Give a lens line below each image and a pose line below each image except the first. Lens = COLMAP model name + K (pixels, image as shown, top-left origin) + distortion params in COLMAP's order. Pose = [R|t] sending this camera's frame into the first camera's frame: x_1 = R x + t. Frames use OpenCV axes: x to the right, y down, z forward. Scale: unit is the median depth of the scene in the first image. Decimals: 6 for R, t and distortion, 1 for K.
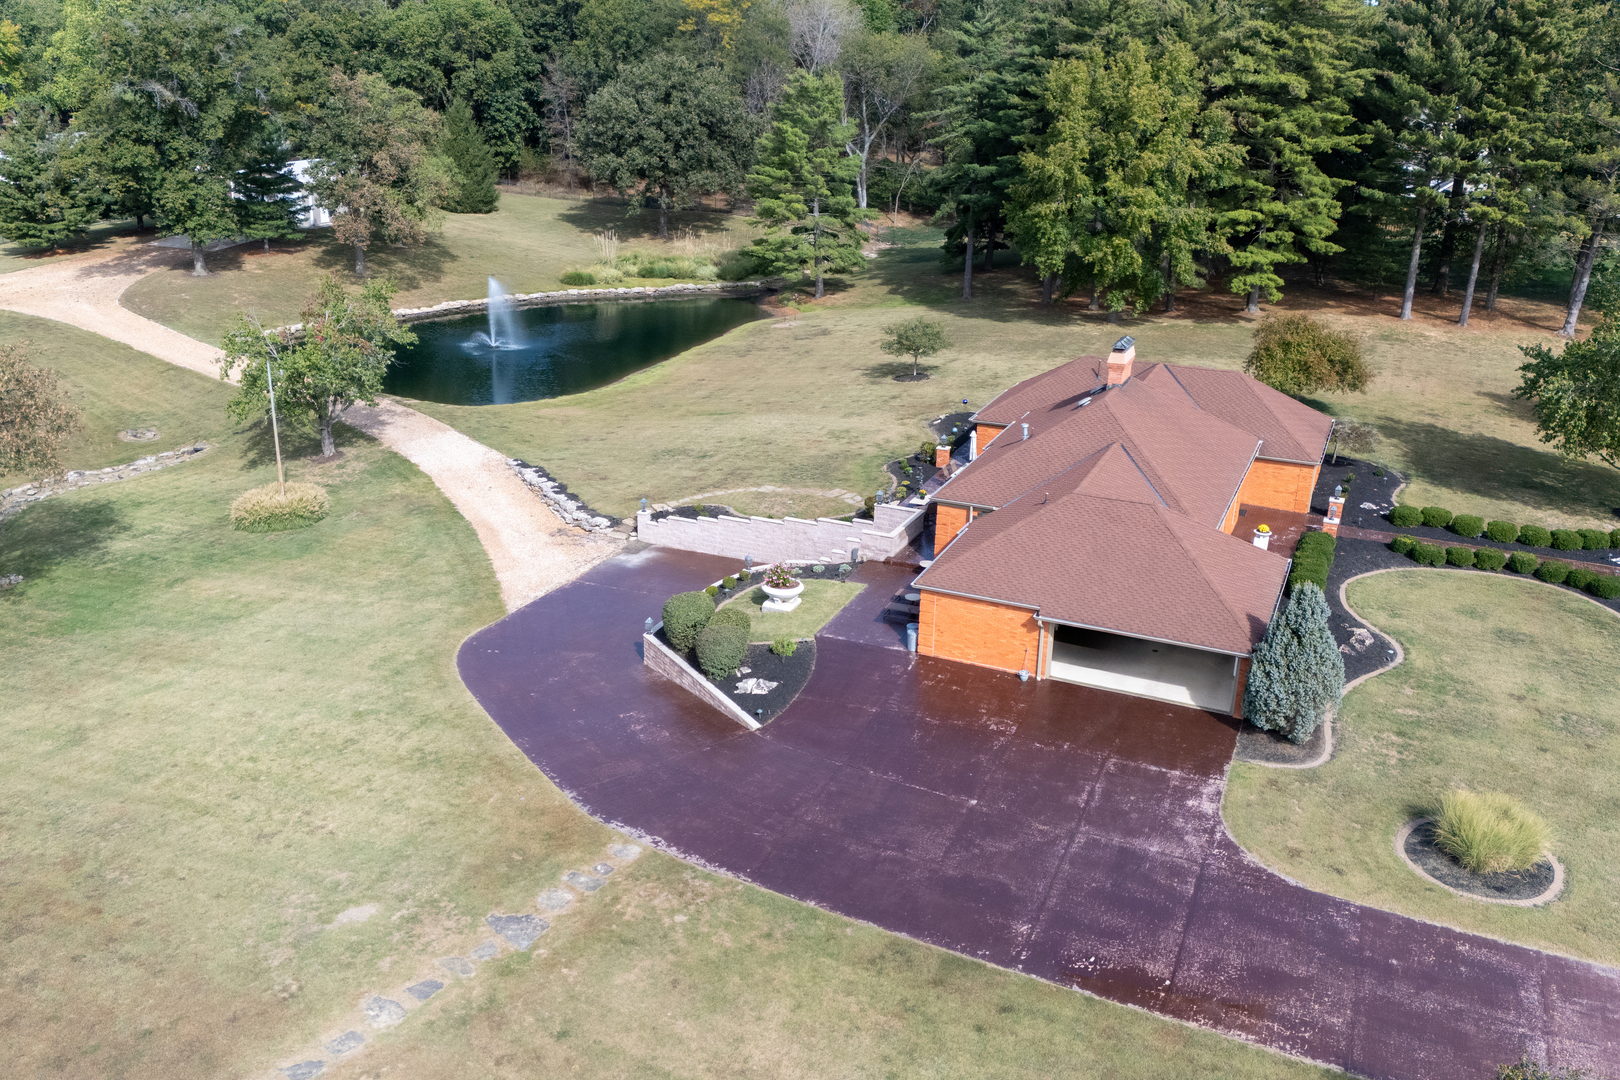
lens RADIAL K [[1414.6, 0, 796.5], [0, 1414.6, 531.9], [0, 0, 1]] dist [0.098010, -0.117659]
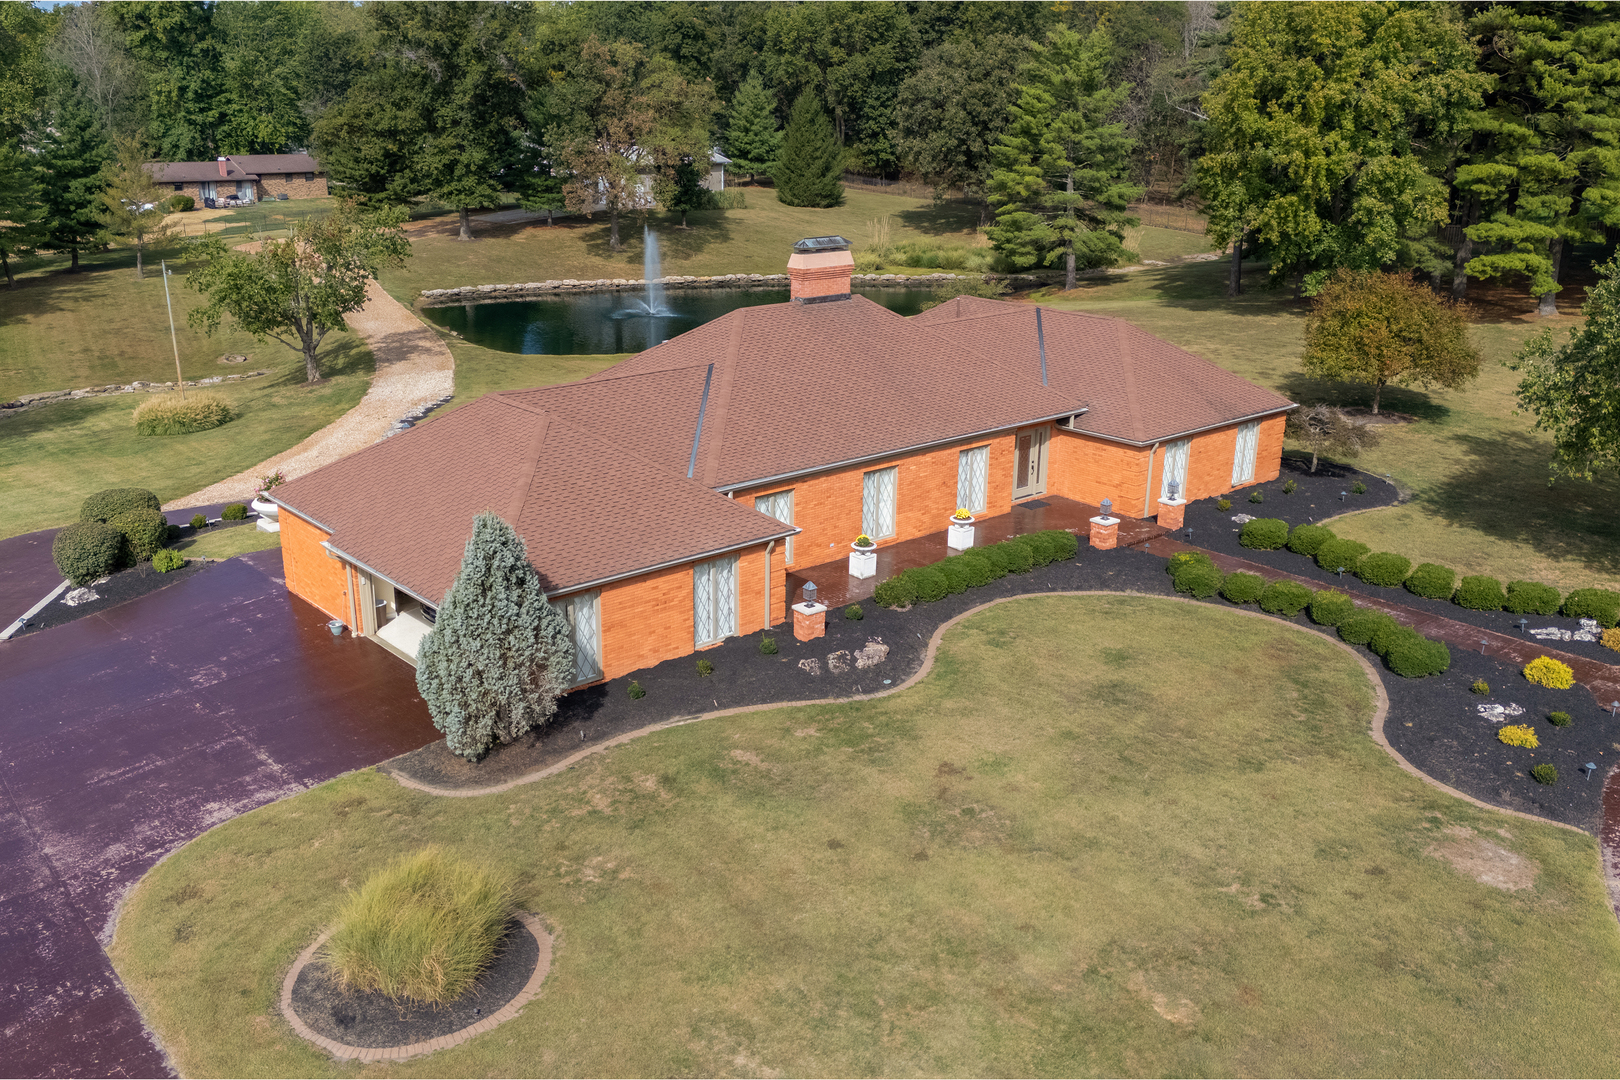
lens RADIAL K [[1414.6, 0, 815.2], [0, 1414.6, 548.1], [0, 0, 1]] dist [0.098010, -0.117659]
pose [[0.903788, 0.117121, -0.411643, 0.268102], [-0.128813, 0.991669, -0.000667, 0.011721], [0.408135, 0.053628, 0.911345, 0.164419]]
